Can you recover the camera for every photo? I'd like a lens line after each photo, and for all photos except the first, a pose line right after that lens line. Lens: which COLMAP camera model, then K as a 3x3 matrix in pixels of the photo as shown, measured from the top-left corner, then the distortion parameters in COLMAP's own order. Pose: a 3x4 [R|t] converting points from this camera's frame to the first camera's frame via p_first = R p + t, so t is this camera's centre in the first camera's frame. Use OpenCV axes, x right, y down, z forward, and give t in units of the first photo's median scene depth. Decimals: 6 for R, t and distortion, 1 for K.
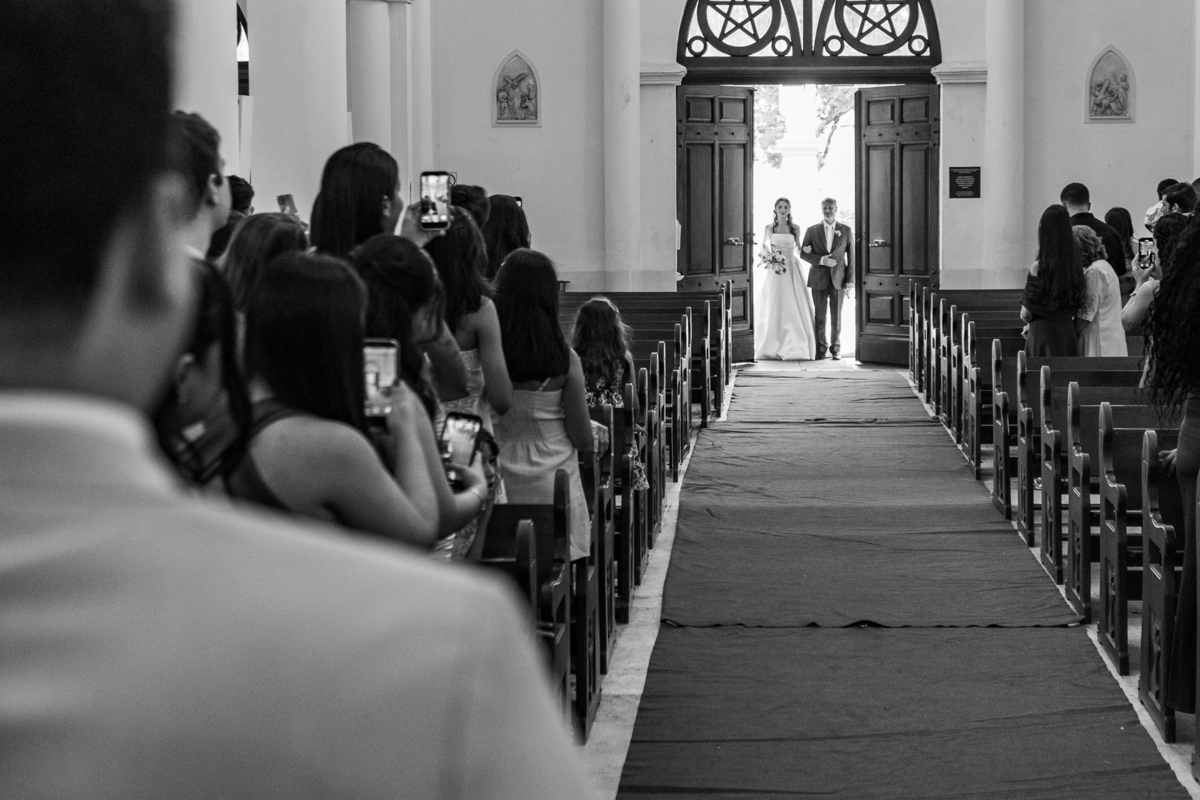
lens RADIAL K [[2082.1, 0, 600.0], [0, 2082.1, 399.1], [0, 0, 1]] dist [-0.002668, 0.000000]
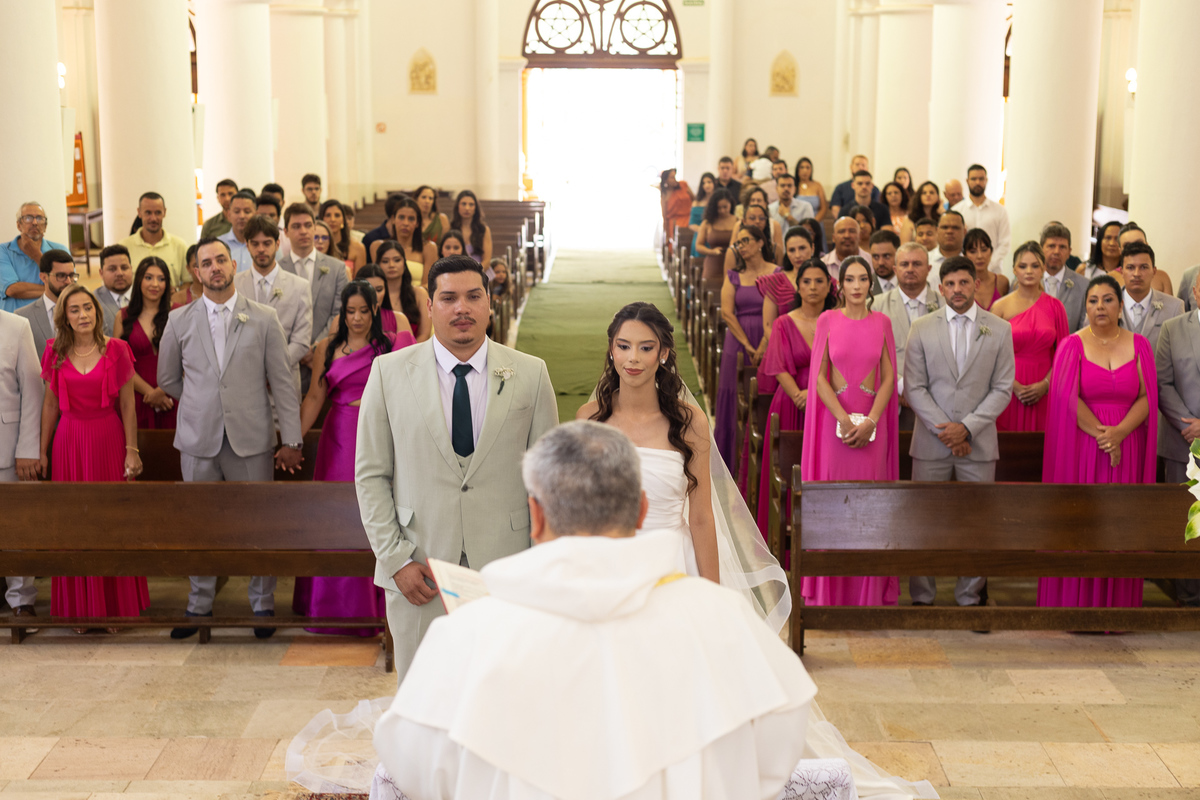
lens RADIAL K [[1776.8, 0, 595.2], [0, 1776.8, 402.4], [0, 0, 1]] dist [0.069727, 0.000000]
pose [[0.997444, 0.002781, 0.071396, -0.004271], [-0.010308, 0.994390, 0.105276, -0.039870], [-0.070702, -0.105743, 0.991877, -0.423181]]
